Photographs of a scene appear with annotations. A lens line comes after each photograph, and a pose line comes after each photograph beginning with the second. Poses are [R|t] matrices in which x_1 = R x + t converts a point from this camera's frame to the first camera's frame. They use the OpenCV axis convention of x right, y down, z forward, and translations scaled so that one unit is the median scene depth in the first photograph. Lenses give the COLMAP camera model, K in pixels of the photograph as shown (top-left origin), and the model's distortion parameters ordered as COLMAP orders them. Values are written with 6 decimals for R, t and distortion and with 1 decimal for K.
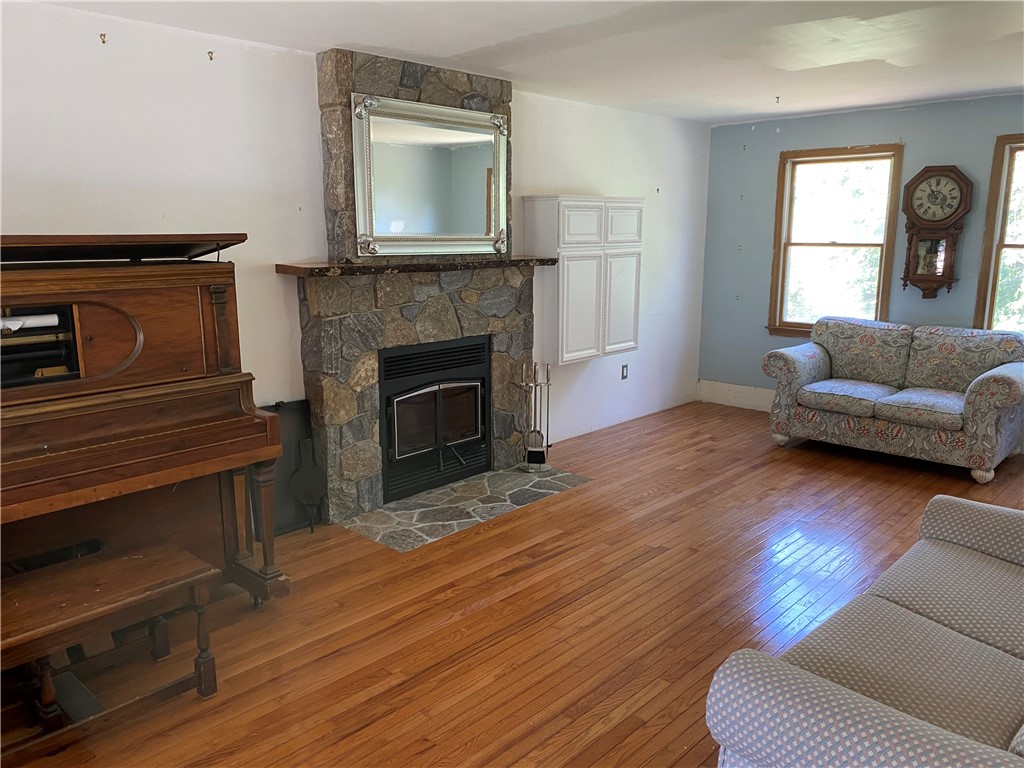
lens RADIAL K [[769.3, 0, 512.0], [0, 769.3, 384.0], [0, 0, 1]] dist [0.096151, -0.187592]
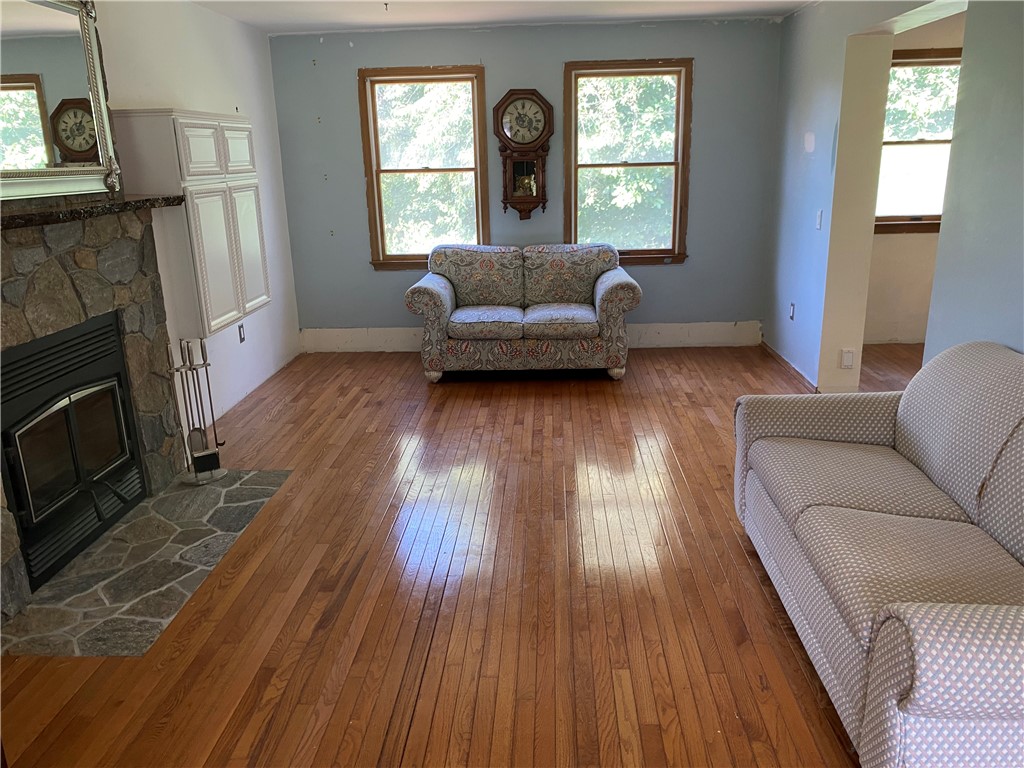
lens RADIAL K [[769.3, 0, 512.0], [0, 769.3, 384.0], [0, 0, 1]] dist [0.096151, -0.187592]
pose [[0.751182, -0.202423, 0.628292, -0.206330], [0.151139, 0.979278, 0.134803, -0.038101], [-0.642560, -0.006302, 0.766210, 0.220357]]
